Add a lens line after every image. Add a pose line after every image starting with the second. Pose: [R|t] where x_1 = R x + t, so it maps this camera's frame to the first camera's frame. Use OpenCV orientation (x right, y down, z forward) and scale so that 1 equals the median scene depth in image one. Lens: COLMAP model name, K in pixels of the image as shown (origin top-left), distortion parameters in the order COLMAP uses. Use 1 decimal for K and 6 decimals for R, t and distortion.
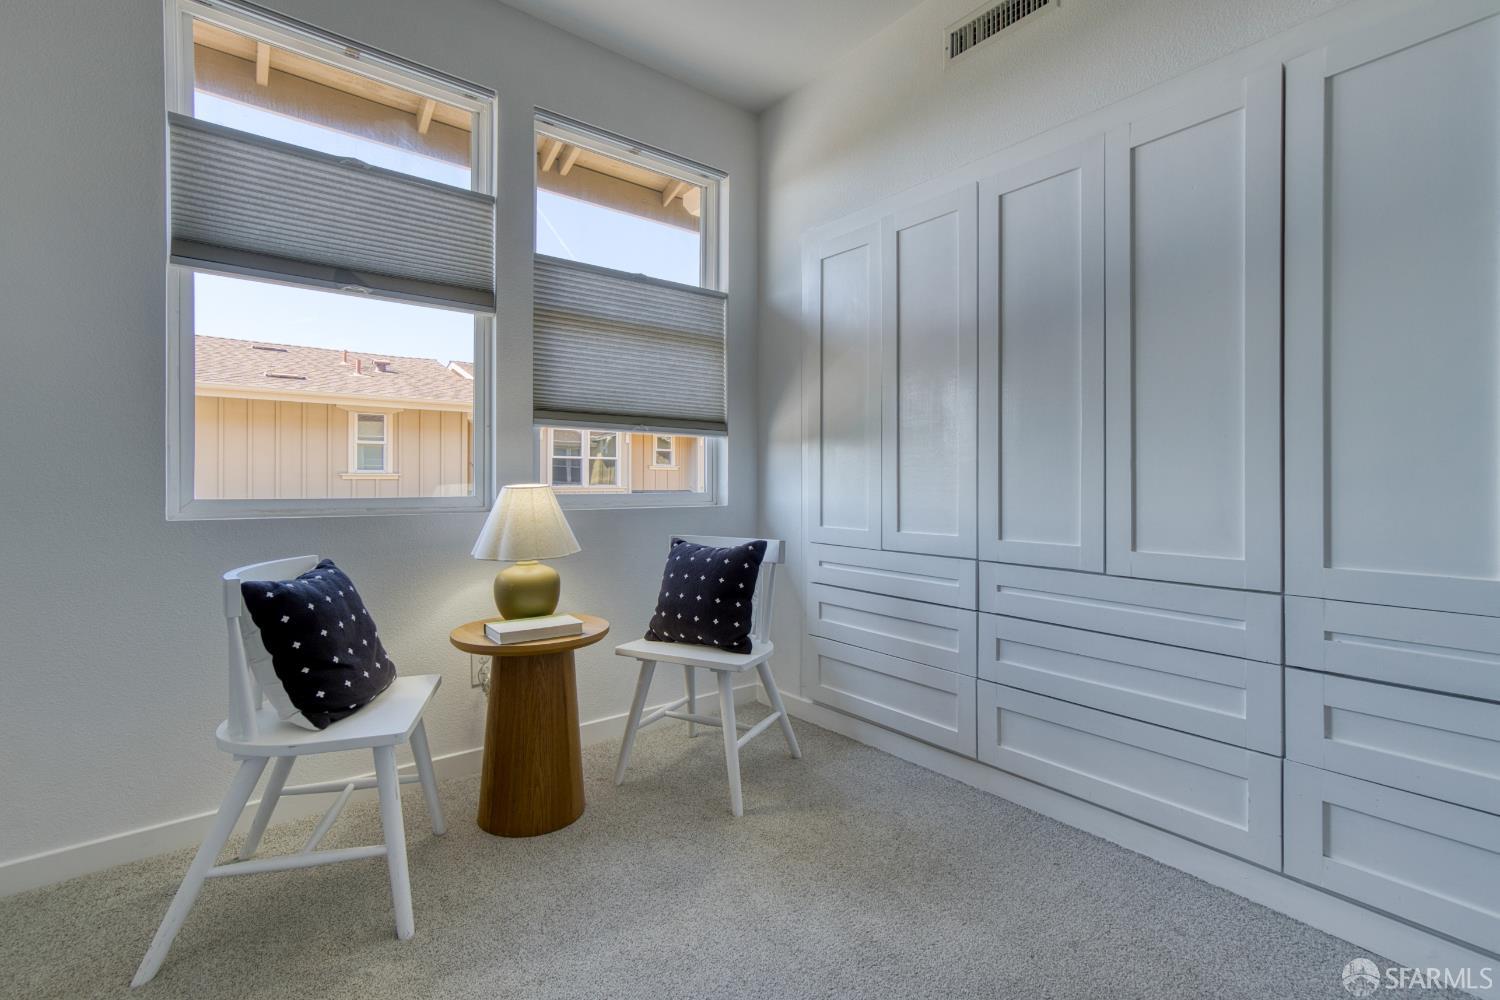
lens RADIAL K [[664.2, 0, 746.9], [0, 664.2, 487.7], [0, 0, 1]] dist [-0.026831, 0.011843]
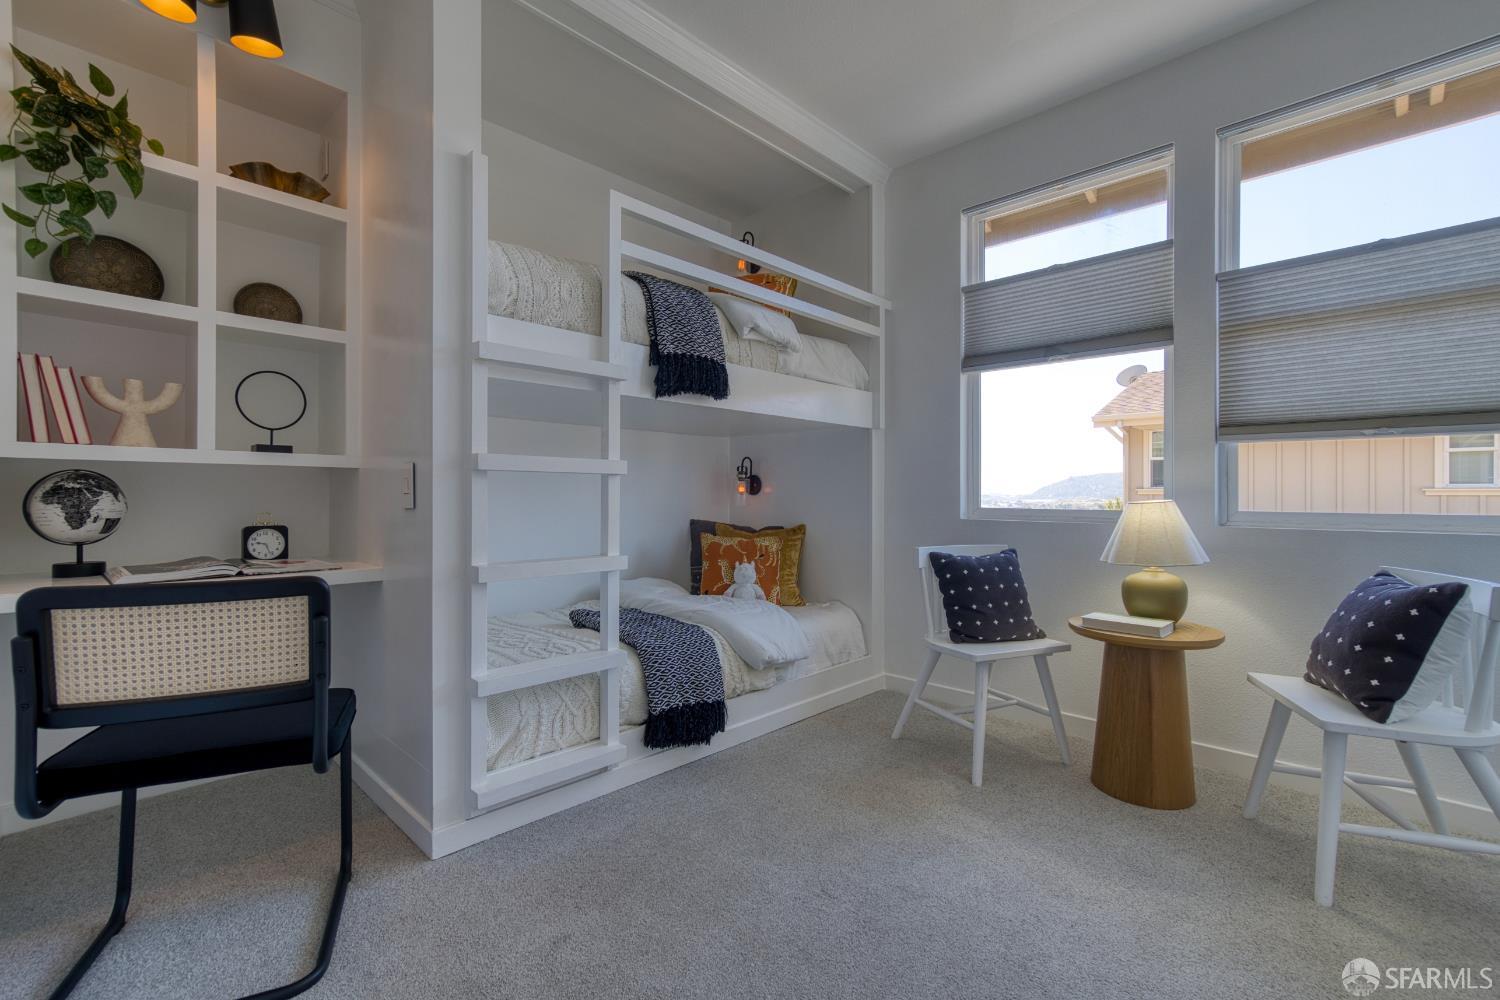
lens RADIAL K [[664.2, 0, 752.4], [0, 664.2, 511.7], [0, 0, 1]] dist [-0.026831, 0.011843]
pose [[0.119779, 0.024675, -0.992494, 0.693365], [-0.010522, 0.999667, 0.023583, -0.004869], [0.992745, 0.007619, 0.119998, 0.190954]]
